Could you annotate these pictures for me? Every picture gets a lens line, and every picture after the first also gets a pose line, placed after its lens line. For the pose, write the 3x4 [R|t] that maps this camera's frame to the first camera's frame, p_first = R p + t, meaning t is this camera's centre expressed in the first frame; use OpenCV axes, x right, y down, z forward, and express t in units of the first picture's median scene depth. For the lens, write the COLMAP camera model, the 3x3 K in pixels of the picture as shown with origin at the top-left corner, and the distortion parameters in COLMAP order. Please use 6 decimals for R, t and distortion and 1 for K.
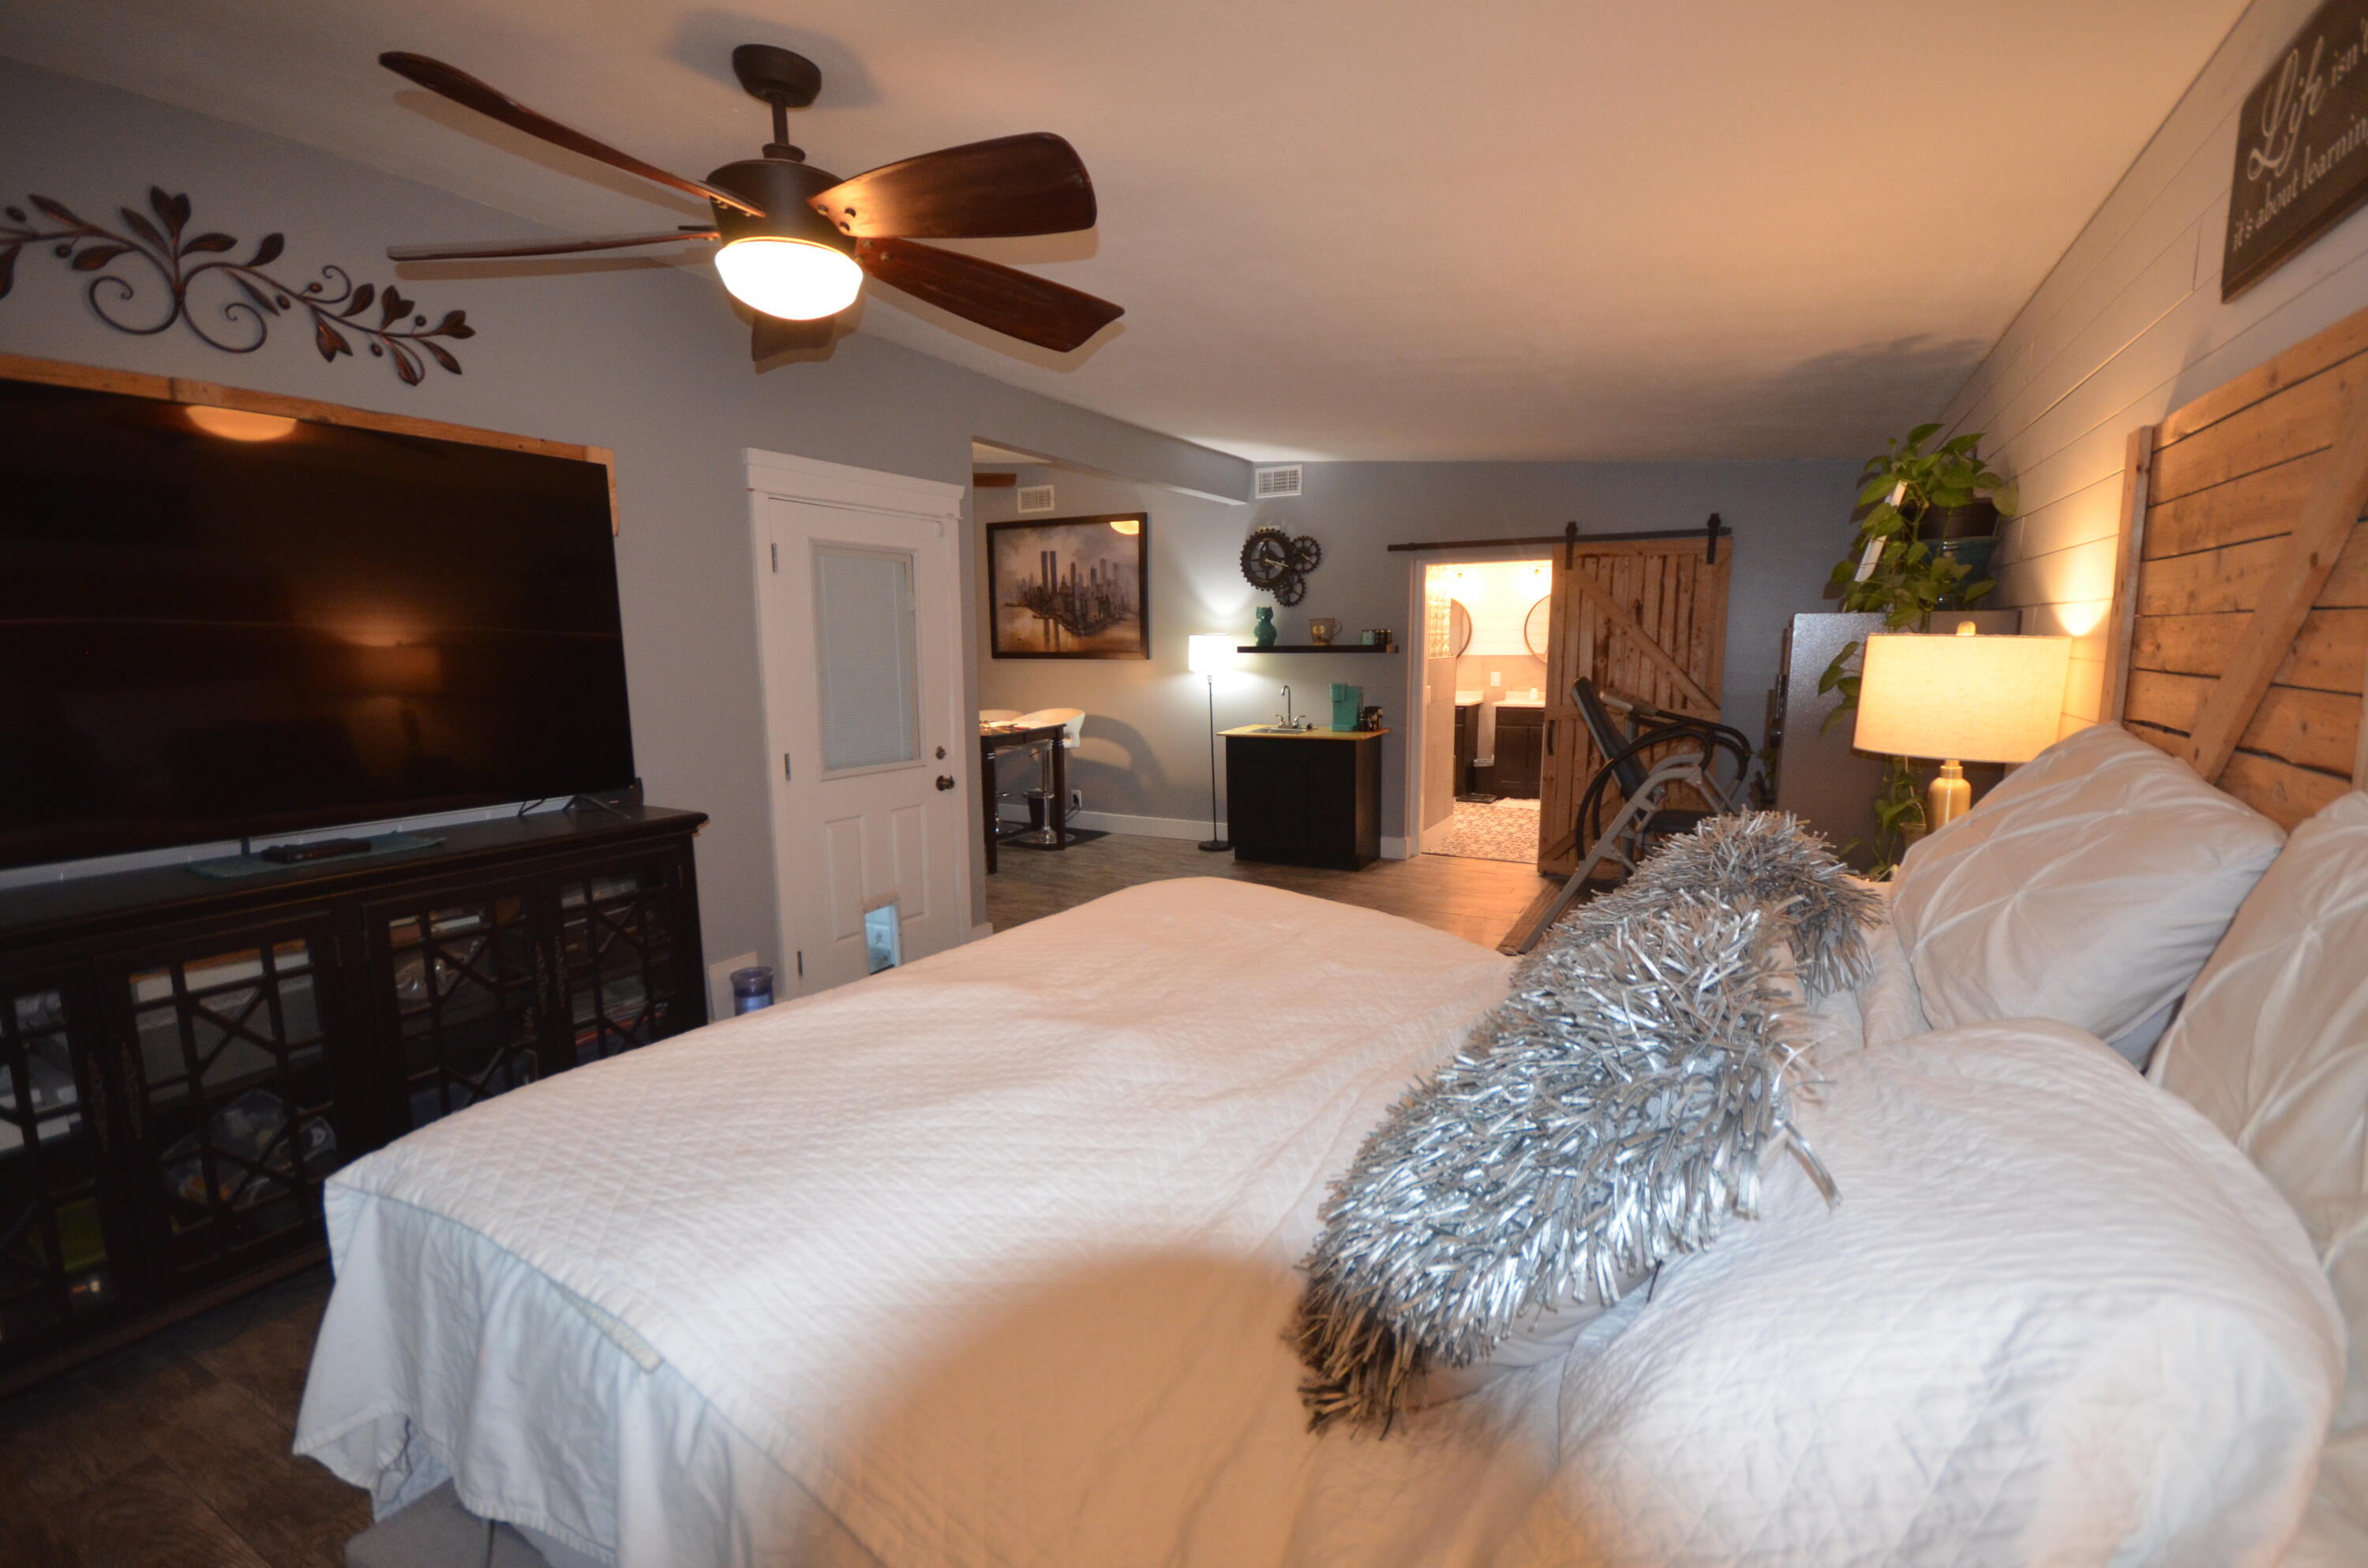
lens RADIAL K [[1036.1, 0, 1184.4], [0, 1036.1, 804.0], [0, 0, 1]] dist [-0.038544, -0.000503]
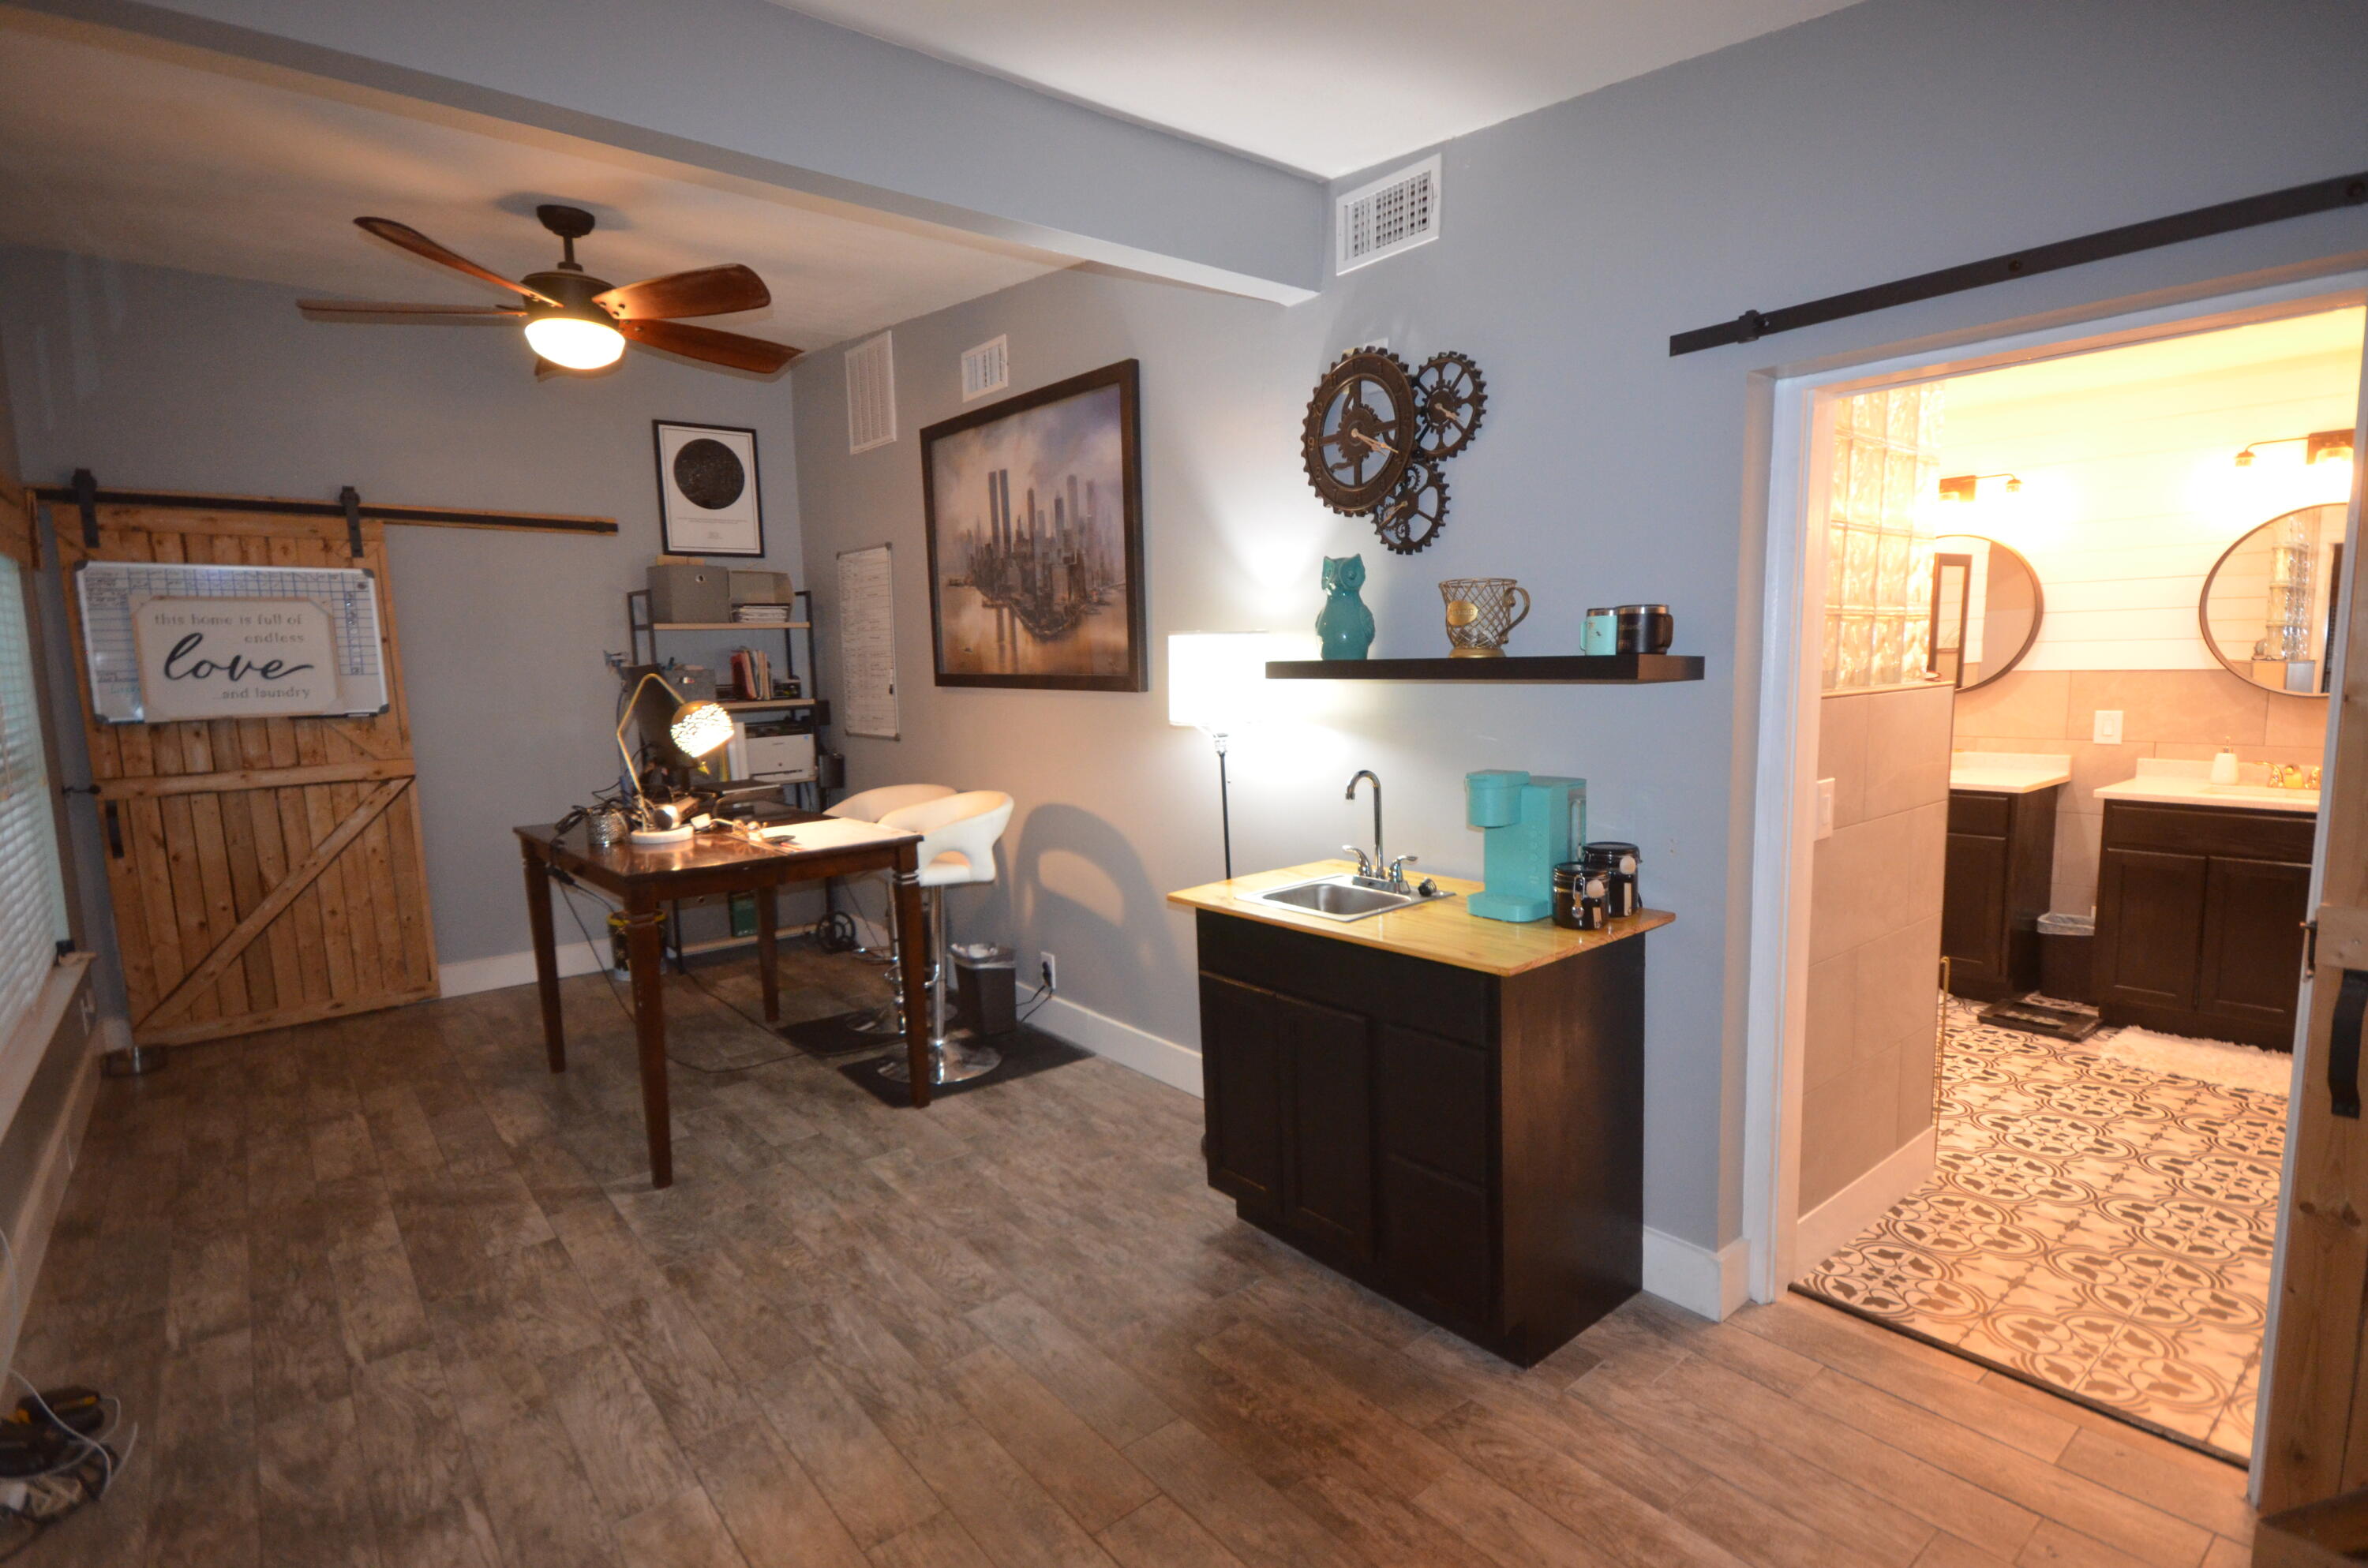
lens RADIAL K [[1164.2, 0, 1191.6], [0, 1164.2, 791.2], [0, 0, 1]] dist [0.003582, 0.000241]
pose [[0.926107, 0.032732, -0.375839, 0.188757], [-0.044908, 0.998710, -0.023680, -0.092506], [0.374579, 0.038808, 0.926382, 0.587906]]
